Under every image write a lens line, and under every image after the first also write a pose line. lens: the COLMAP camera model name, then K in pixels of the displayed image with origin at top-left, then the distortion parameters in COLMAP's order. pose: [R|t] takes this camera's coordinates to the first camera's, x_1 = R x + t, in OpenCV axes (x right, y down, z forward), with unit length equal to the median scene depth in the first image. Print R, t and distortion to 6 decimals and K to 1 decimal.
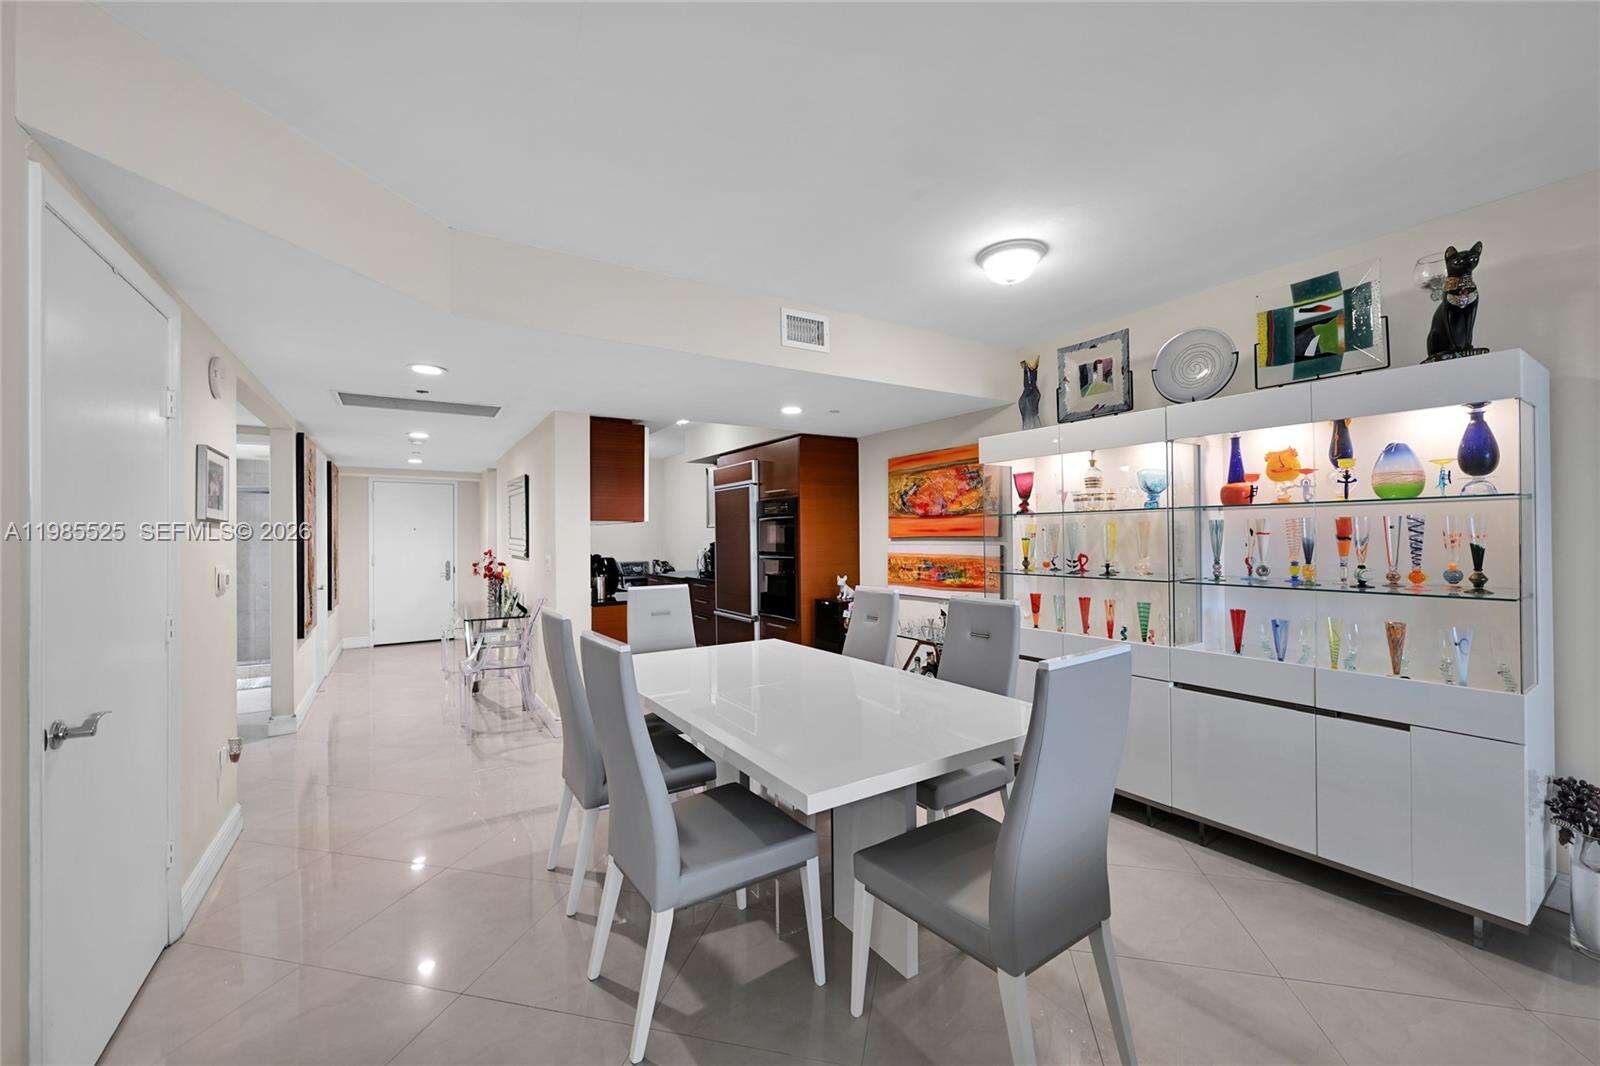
lens RADIAL K [[621.7, 0, 789.2], [0, 621.7, 526.1], [0, 0, 1]] dist [0.002361, -0.000295]
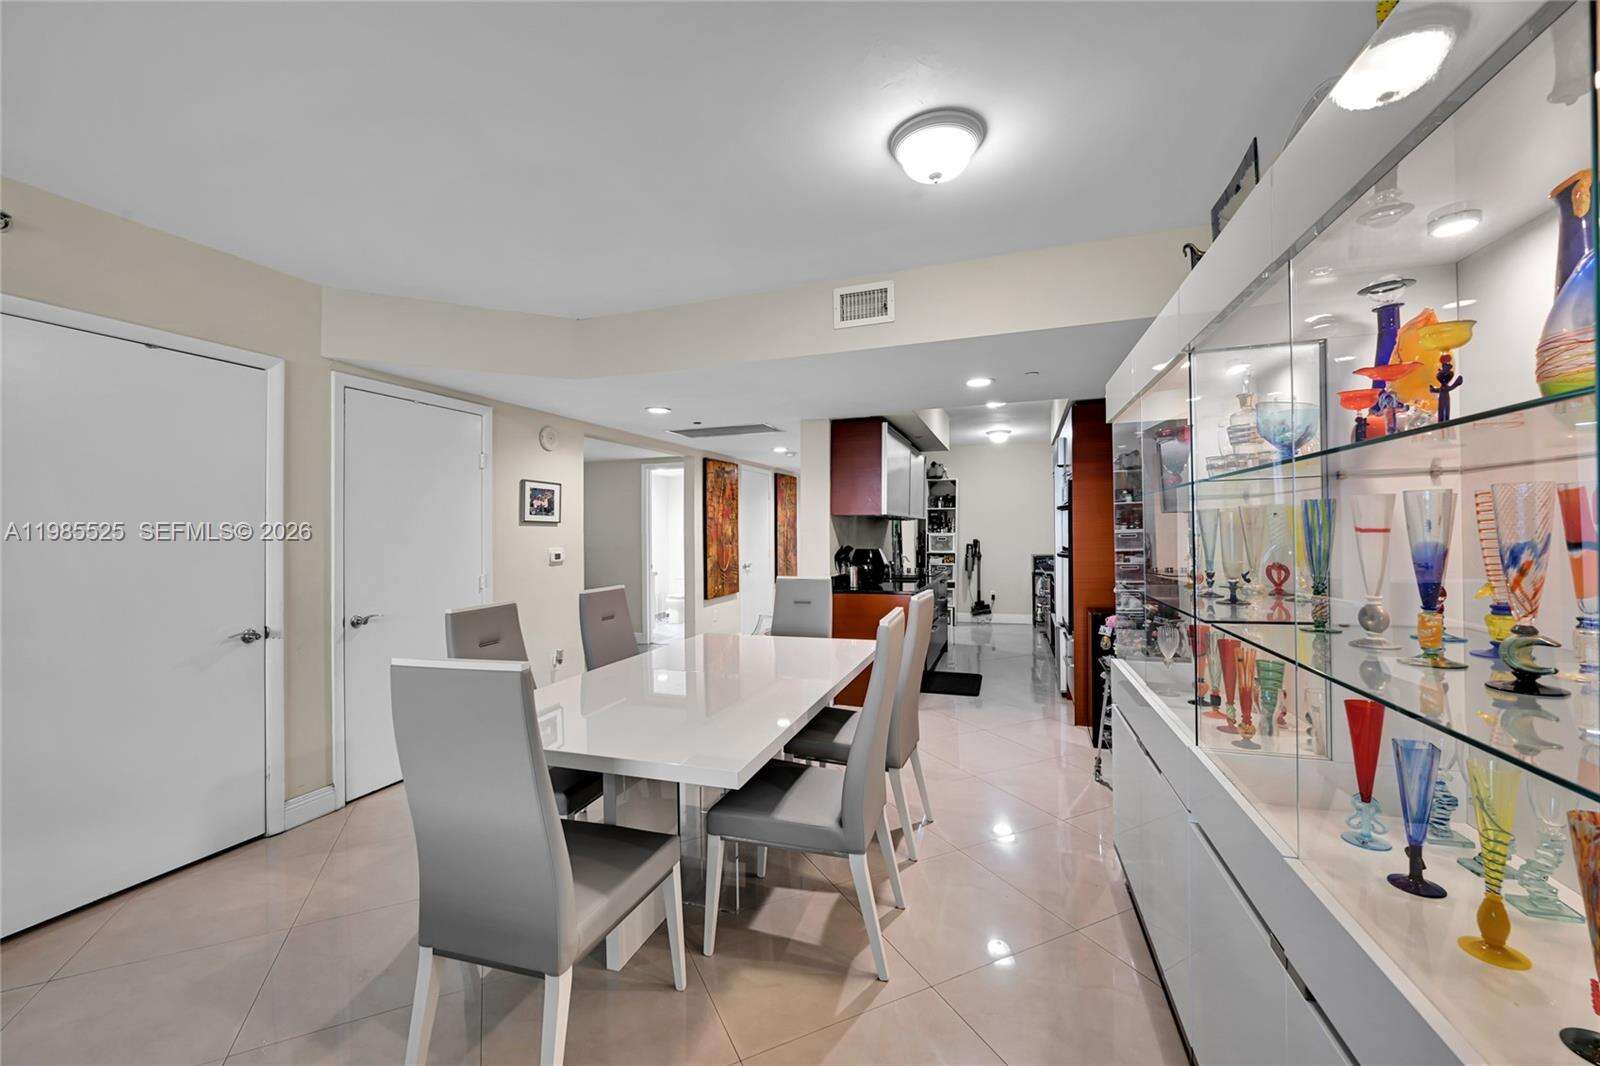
lens RADIAL K [[621.7, 0, 803.4], [0, 621.7, 524.2], [0, 0, 1]] dist [0.002361, -0.000295]
pose [[0.655723, -0.004258, -0.754989, 0.661025], [0.005879, 0.999983, -0.000533, 0.004194], [0.754978, -0.004089, 0.655737, 0.347010]]
